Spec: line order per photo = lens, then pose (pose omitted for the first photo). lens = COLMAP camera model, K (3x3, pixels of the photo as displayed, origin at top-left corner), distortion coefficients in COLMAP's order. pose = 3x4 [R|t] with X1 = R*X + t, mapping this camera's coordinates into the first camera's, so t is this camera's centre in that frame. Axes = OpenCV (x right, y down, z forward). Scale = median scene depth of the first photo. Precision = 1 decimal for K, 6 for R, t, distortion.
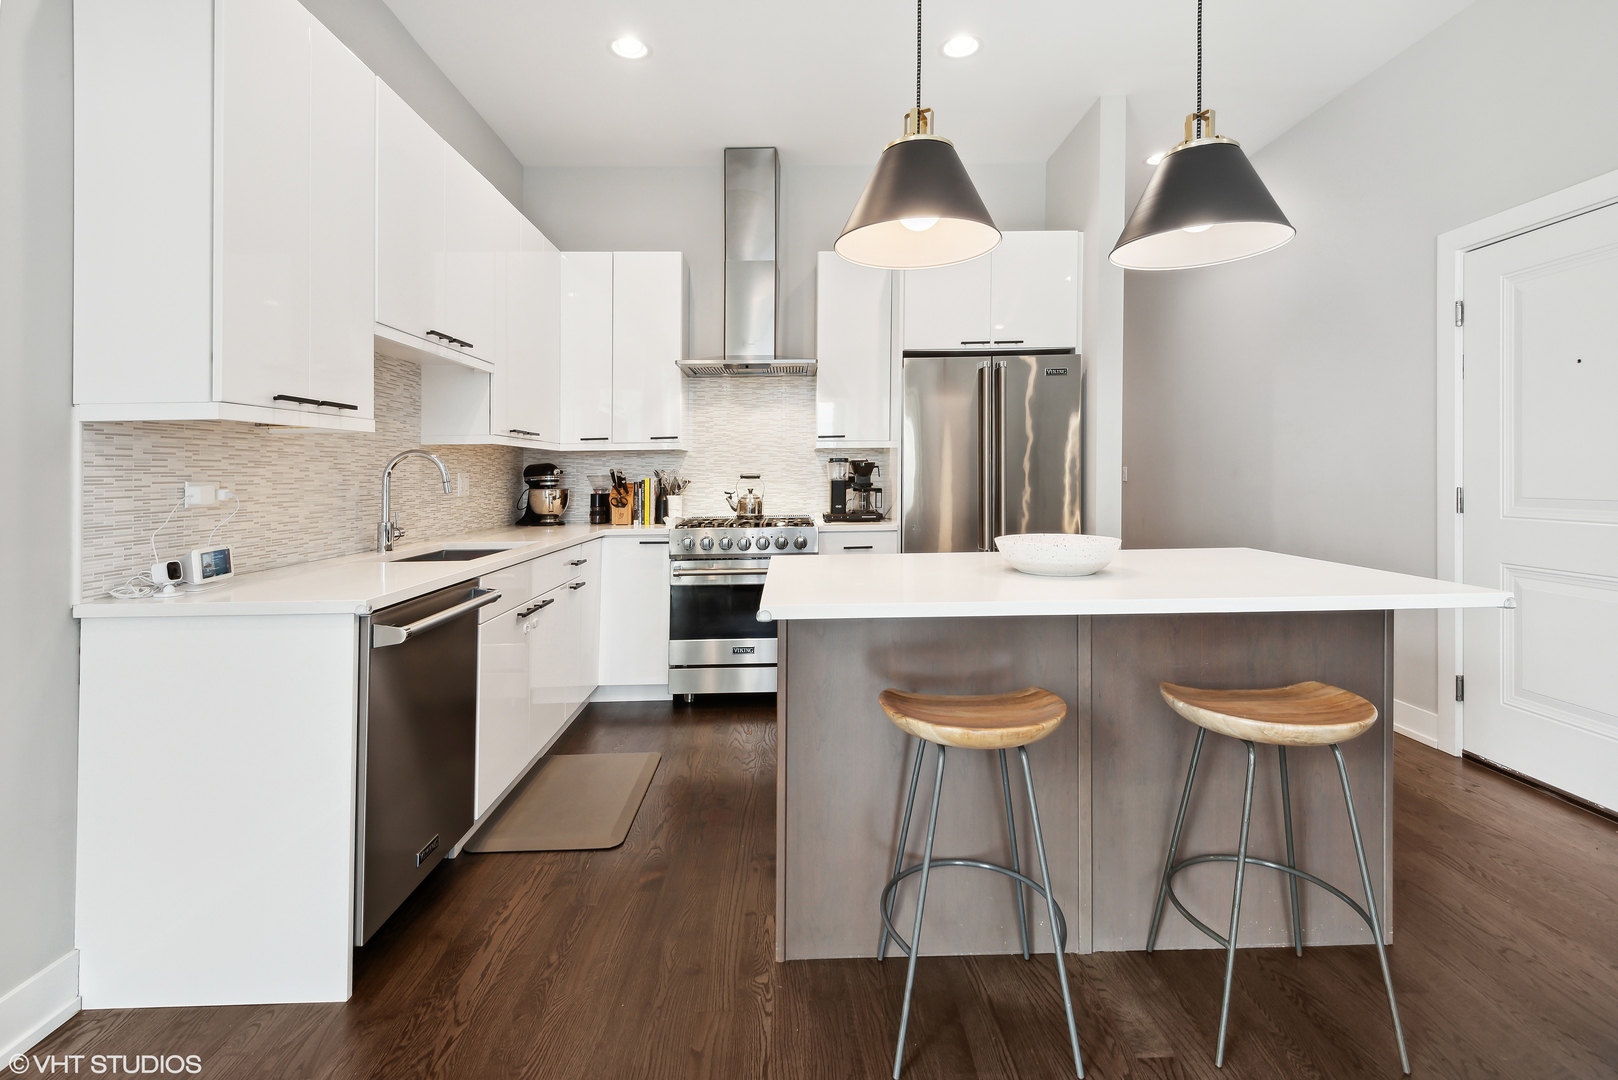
lens RADIAL K [[744.7, 0, 818.8], [0, 744.7, 460.0], [0, 0, 1]] dist [-0.004913, -0.002125]
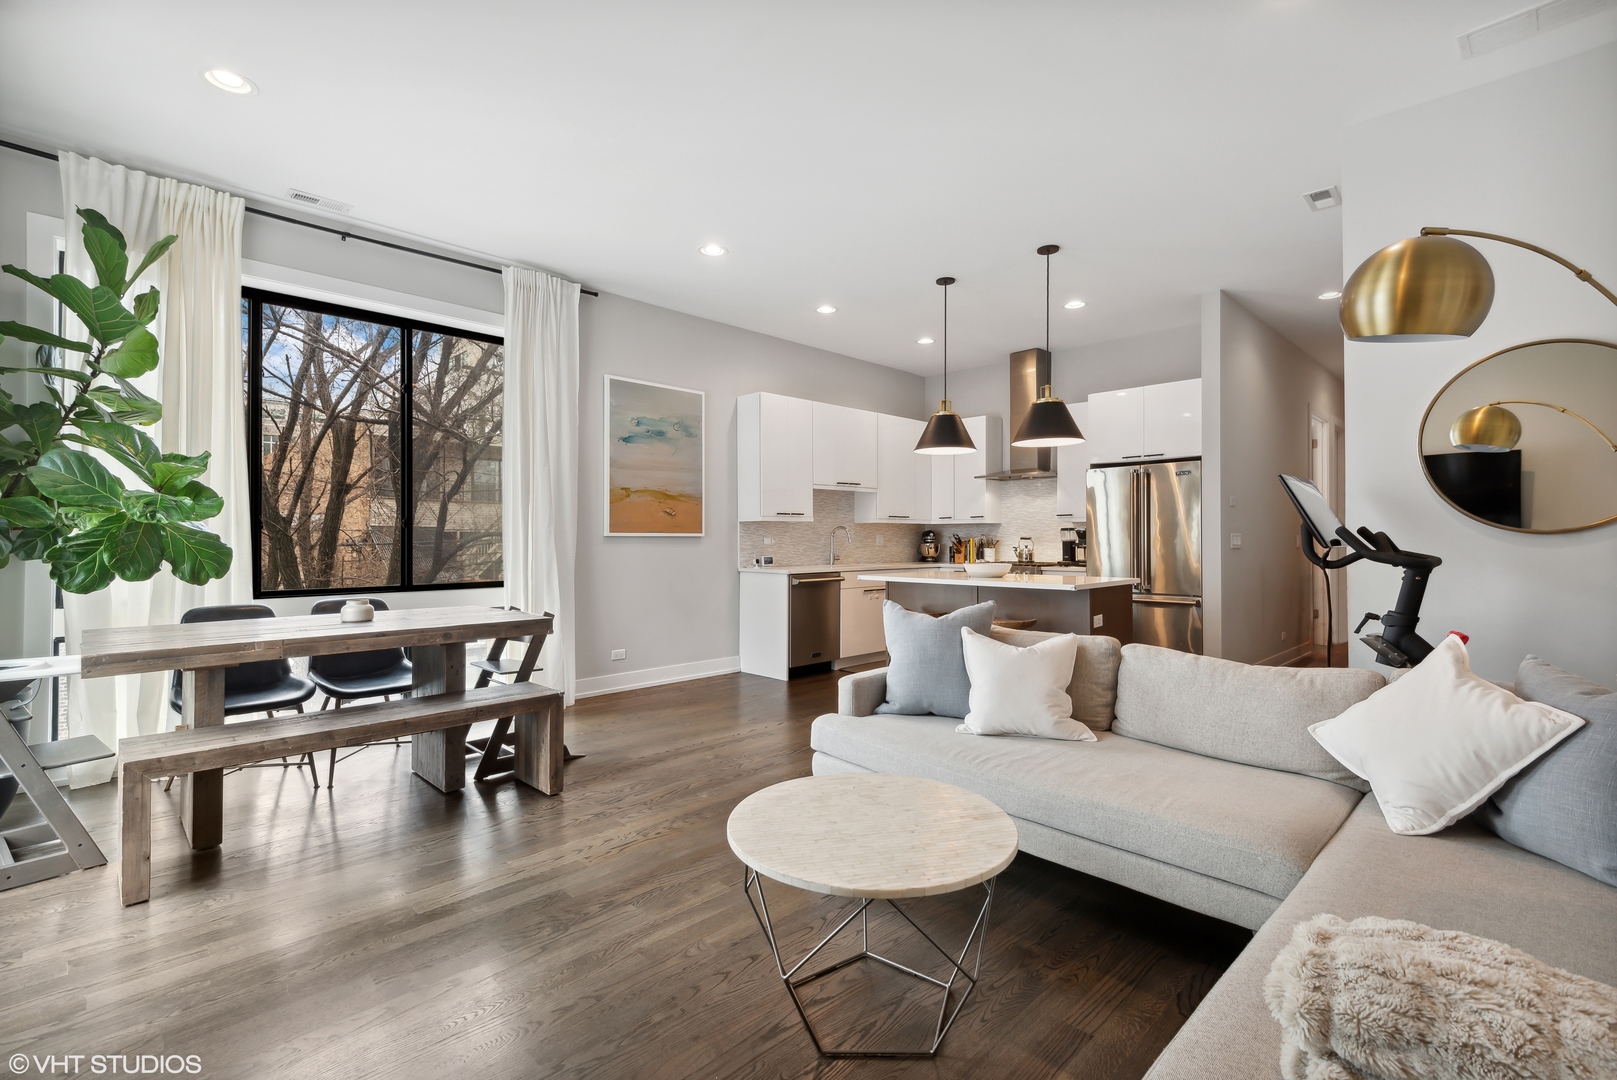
lens RADIAL K [[744.3, 0, 826.0], [0, 744.3, 533.7], [0, 0, 1]] dist [-0.004913, -0.002125]
pose [[0.695515, 0.008898, -0.718456, 1.471720], [0.004375, 0.999852, 0.016618, -0.035454], [0.718498, -0.014701, 0.695374, -0.969042]]
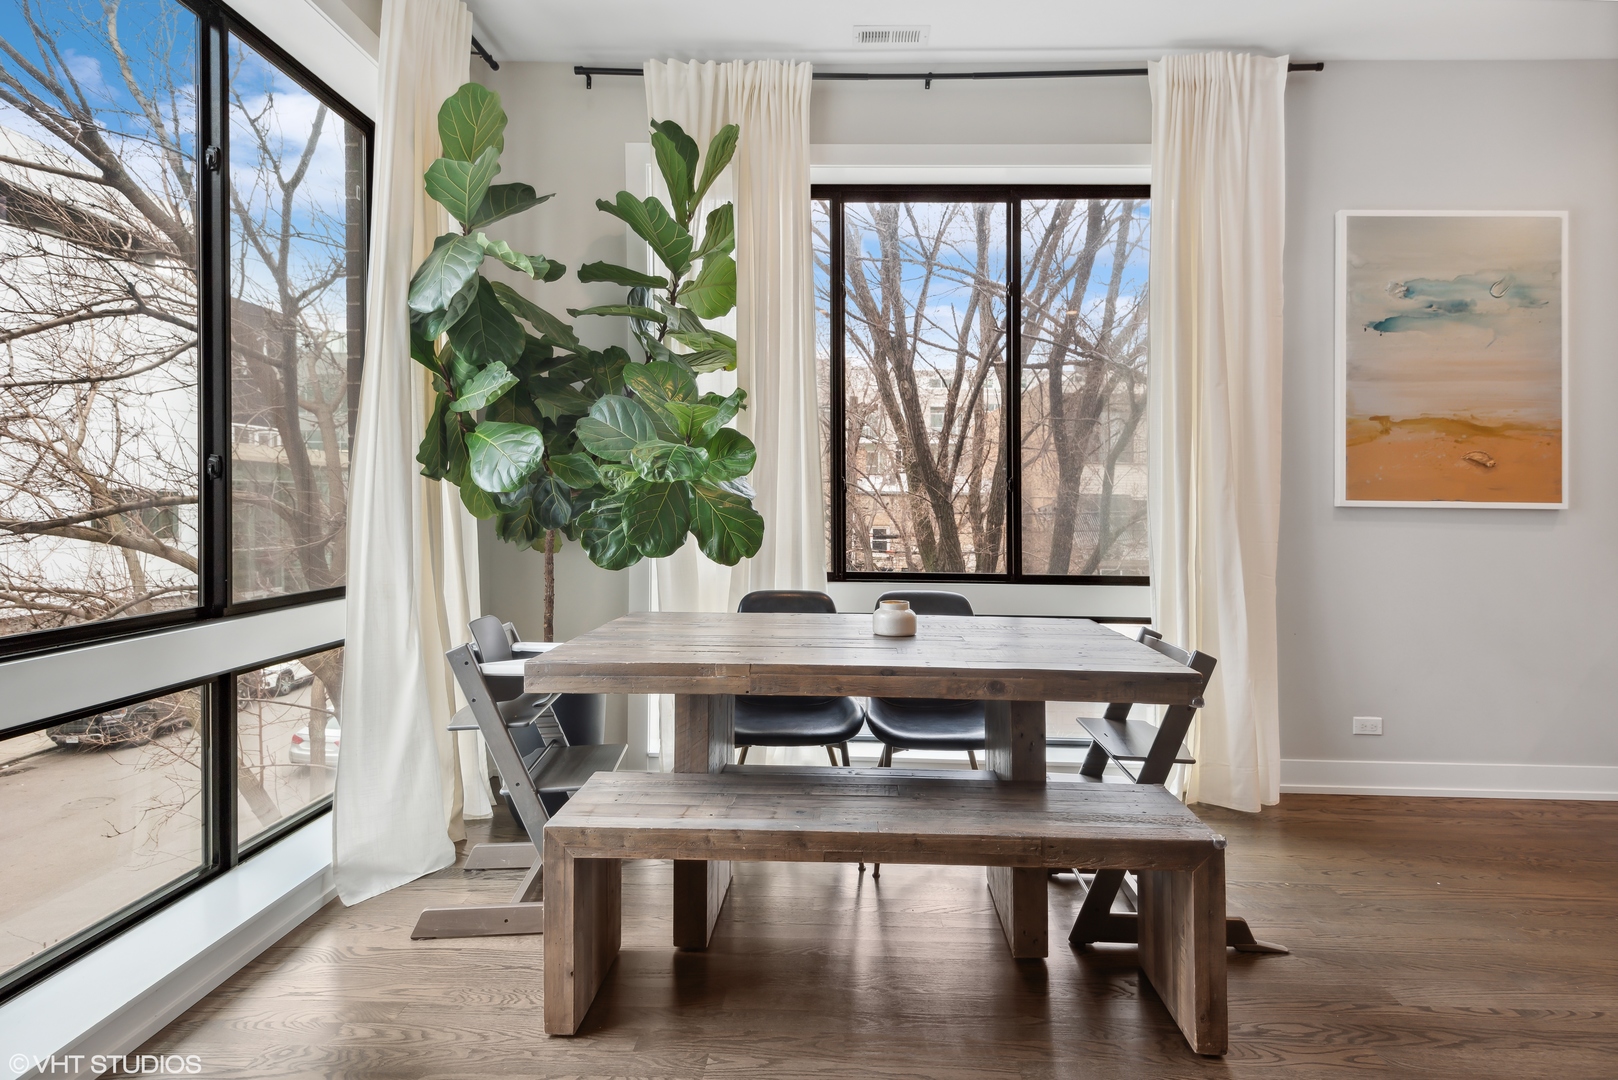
lens RADIAL K [[857.6, 0, 842.1], [0, 857.6, 493.6], [0, 0, 1]] dist [0.016227, -0.002213]
pose [[-0.053500, -0.004325, -0.998558, 0.848976], [0.009073, 0.999947, -0.004817, -0.015043], [0.998527, -0.009318, -0.053458, -0.621213]]
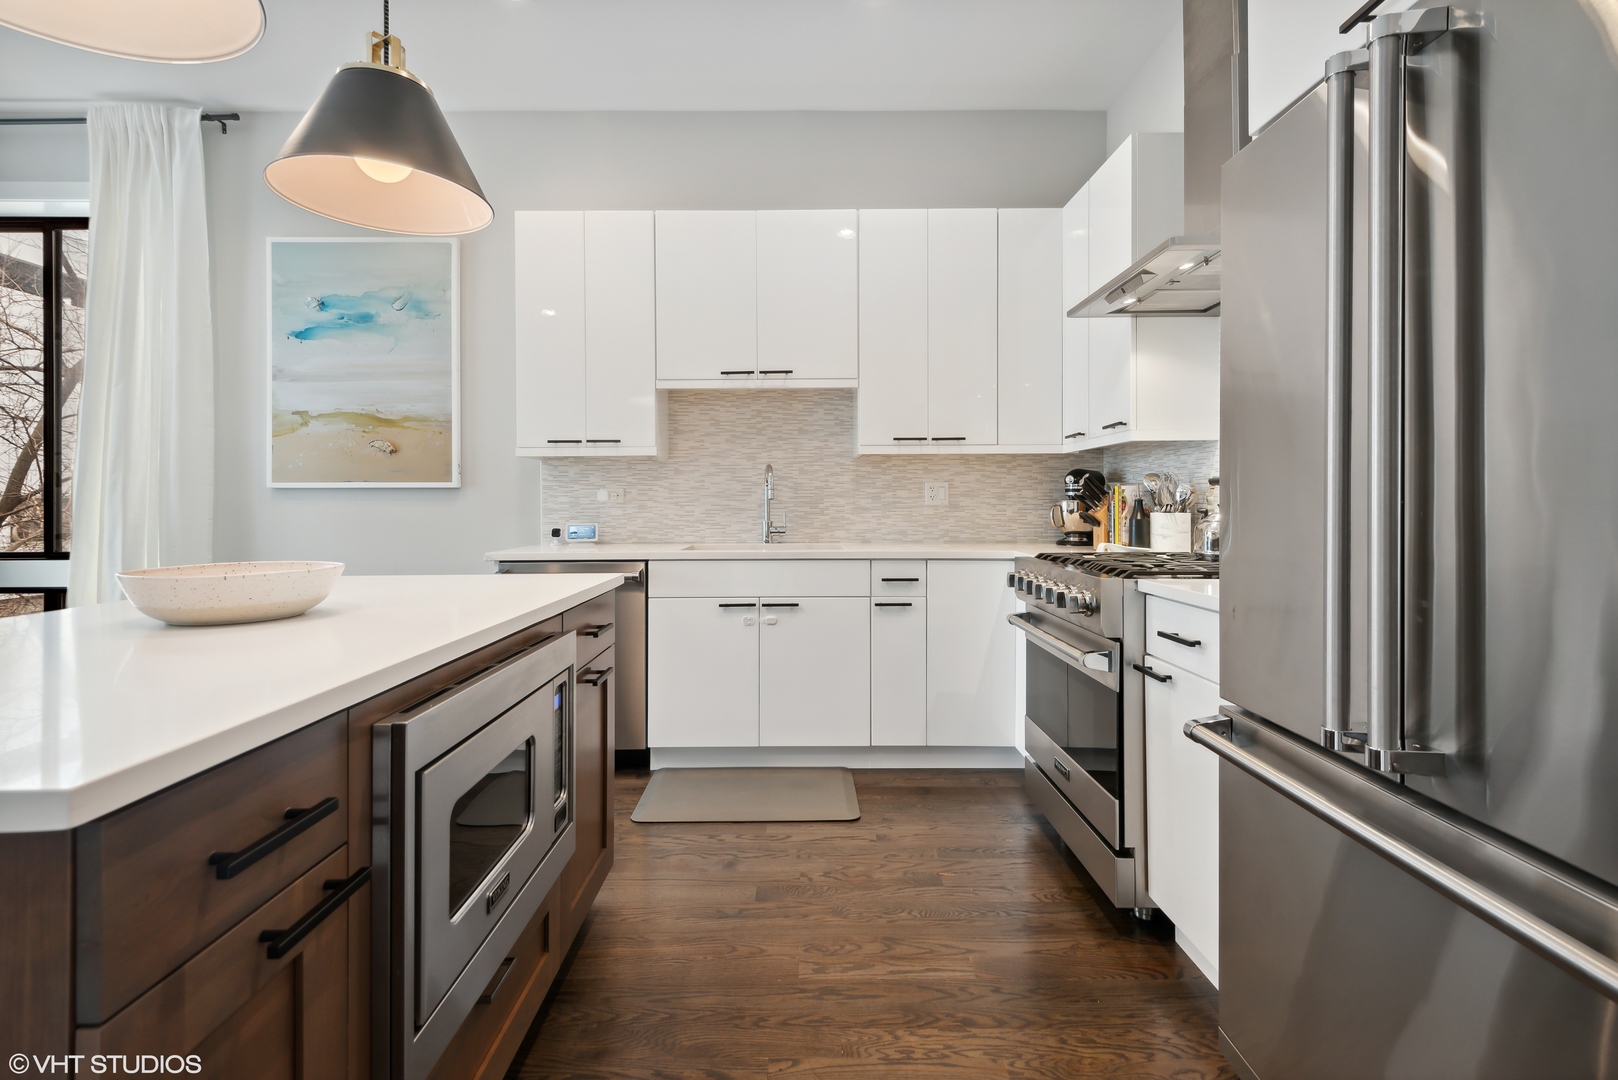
lens RADIAL K [[744.7, 0, 805.4], [0, 744.7, 485.4], [0, 0, 1]] dist [-0.004913, -0.002125]
pose [[-0.024634, -0.000006, -0.999697, 0.804032], [0.021659, 0.999765, -0.000540, 0.026283], [0.999462, -0.021666, -0.024628, 1.232012]]
